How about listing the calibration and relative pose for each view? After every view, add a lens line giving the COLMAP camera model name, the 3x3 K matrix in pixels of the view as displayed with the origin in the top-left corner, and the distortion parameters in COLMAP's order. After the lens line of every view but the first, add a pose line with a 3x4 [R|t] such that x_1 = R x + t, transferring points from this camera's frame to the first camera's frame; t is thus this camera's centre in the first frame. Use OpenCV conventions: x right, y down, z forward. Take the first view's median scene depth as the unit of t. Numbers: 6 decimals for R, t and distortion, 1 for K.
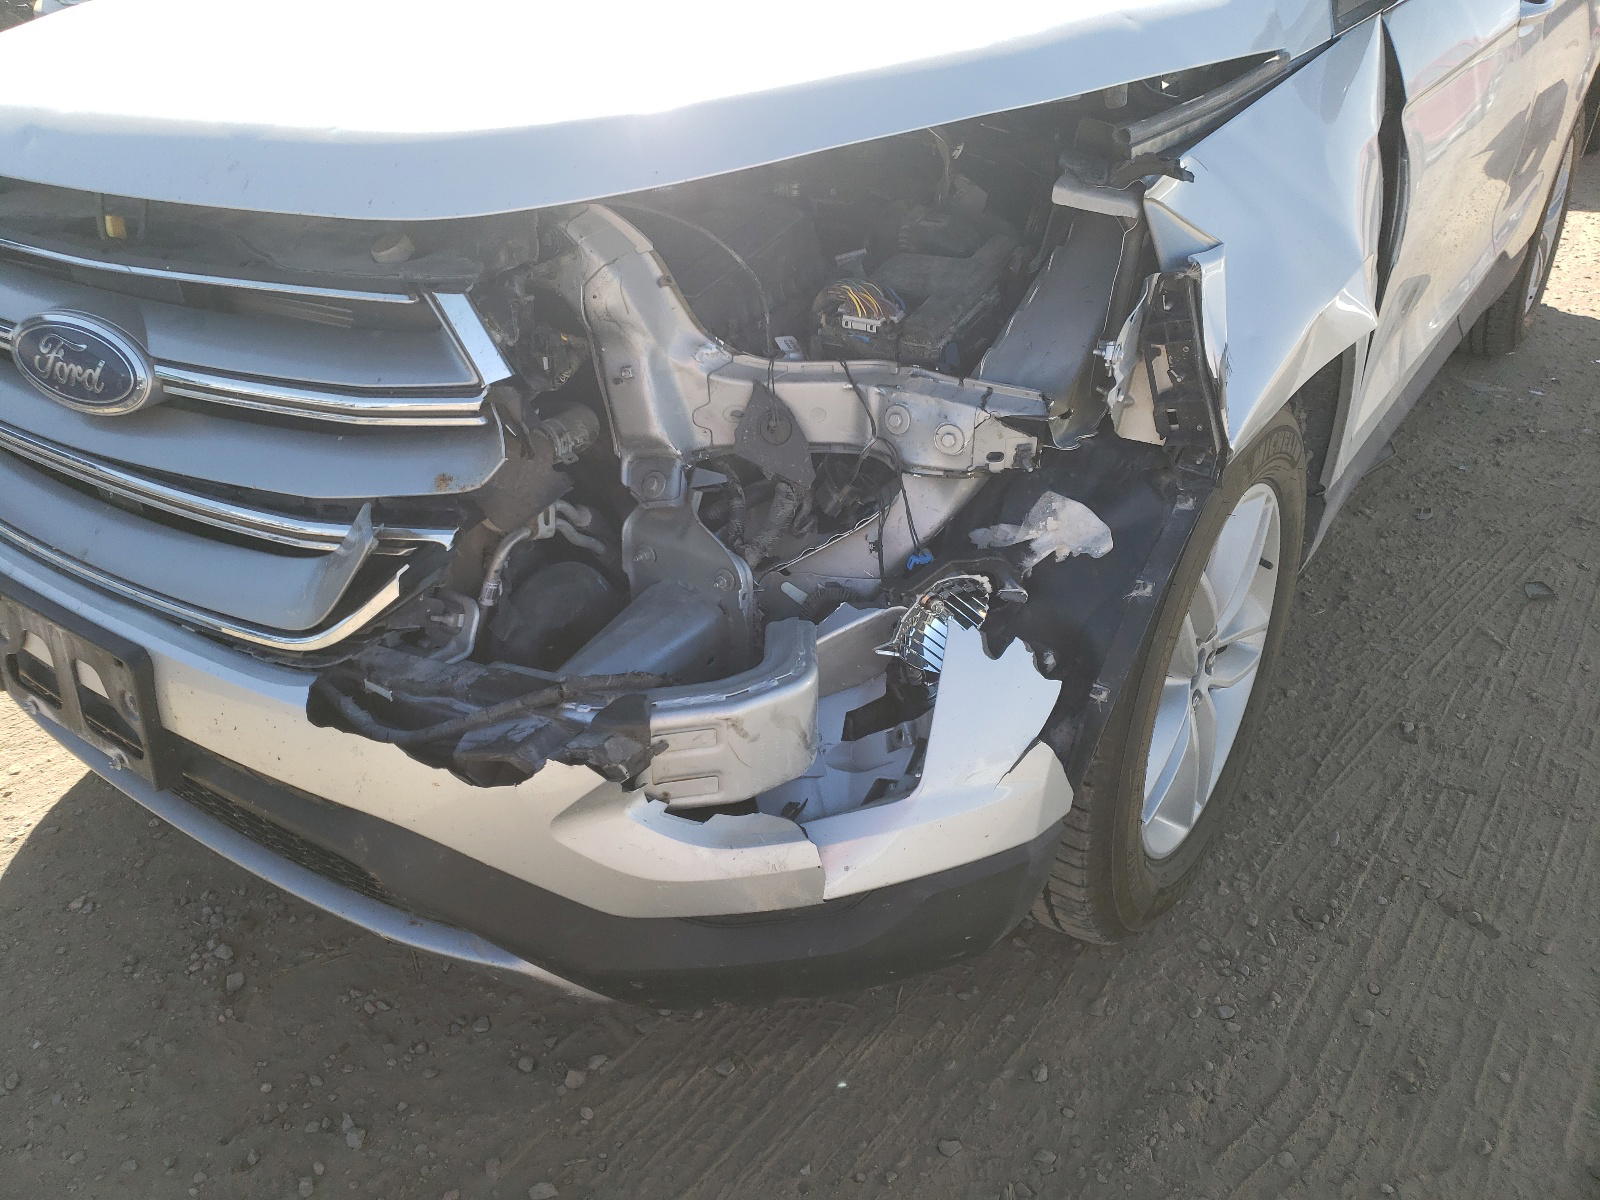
lens RADIAL K [[1363.2, 0, 800.0], [0, 1363.2, 600.0], [0, 0, 1]] dist [0.080196, -0.105885]
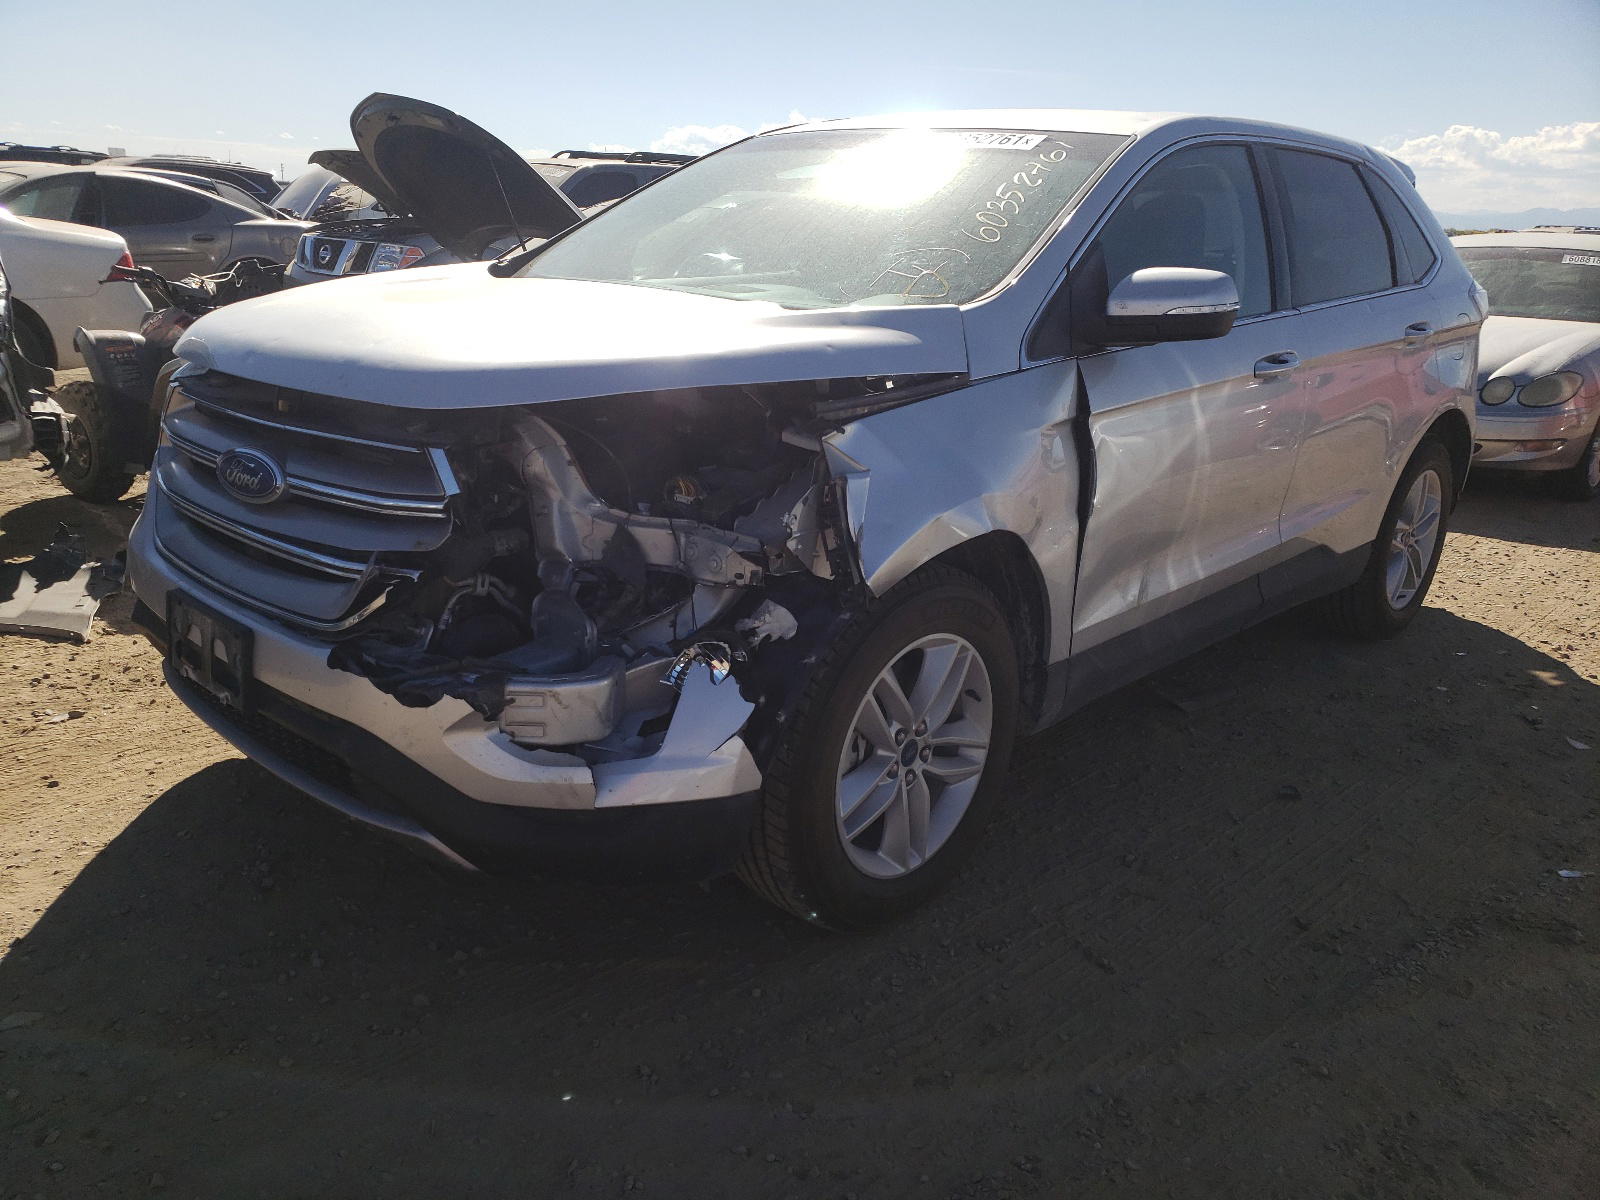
lens RADIAL K [[1339.4, 0, 800.0], [0, 1339.4, 600.0], [0, 0, 1]] dist [0.140392, -0.413449]
pose [[0.989528, 0.106078, -0.097882, 0.389199], [-0.122964, 0.974670, -0.186811, 0.234097], [0.075586, 0.196891, 0.977507, -0.658646]]
